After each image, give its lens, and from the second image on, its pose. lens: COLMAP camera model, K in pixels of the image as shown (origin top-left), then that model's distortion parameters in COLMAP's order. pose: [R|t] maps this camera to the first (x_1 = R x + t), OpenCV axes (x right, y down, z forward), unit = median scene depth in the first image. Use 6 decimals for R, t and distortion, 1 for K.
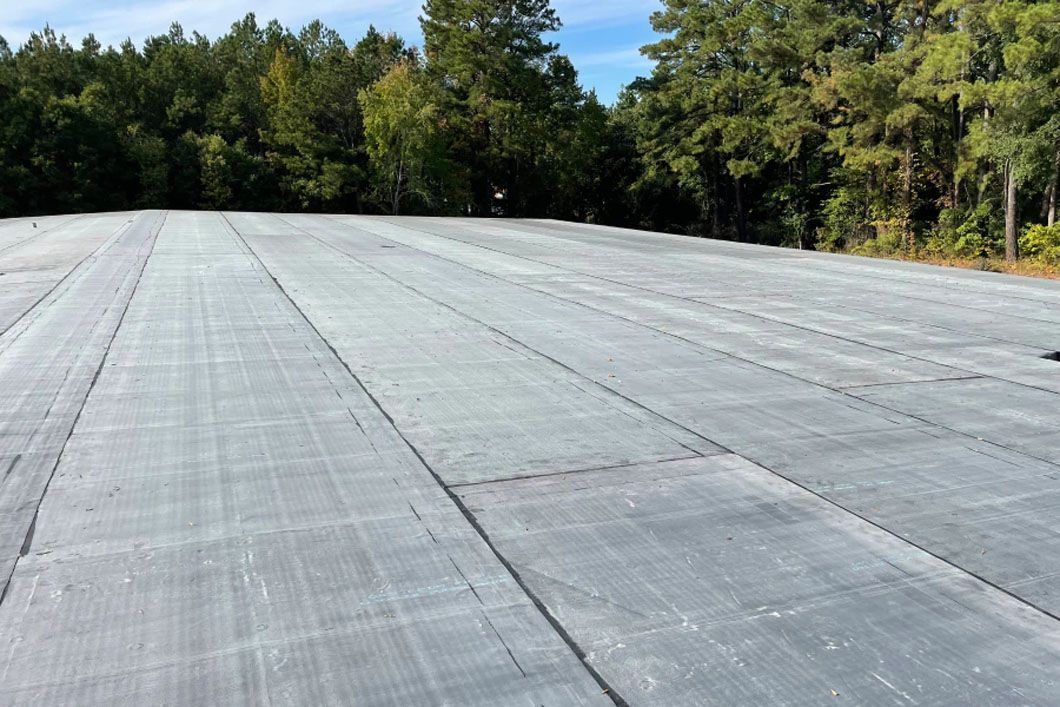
lens RADIAL K [[779.5, 0, 530.0], [0, 779.5, 353.5], [0, 0, 1]] dist [0.003058, 0.000383]
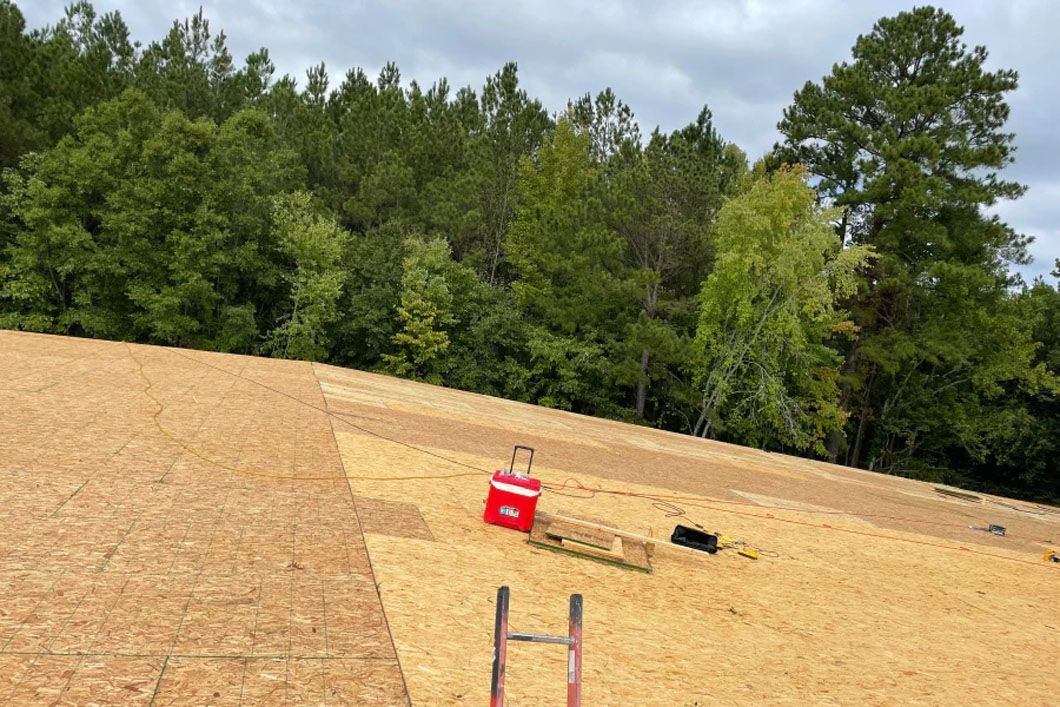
lens RADIAL K [[779.5, 0, 530.0], [0, 779.5, 353.5], [0, 0, 1]] dist [0.003058, 0.000383]
pose [[0.981391, 0.173367, -0.082561, -0.274854], [-0.186227, 0.964139, -0.189090, -0.107156], [0.046819, 0.200946, 0.978483, 0.475051]]
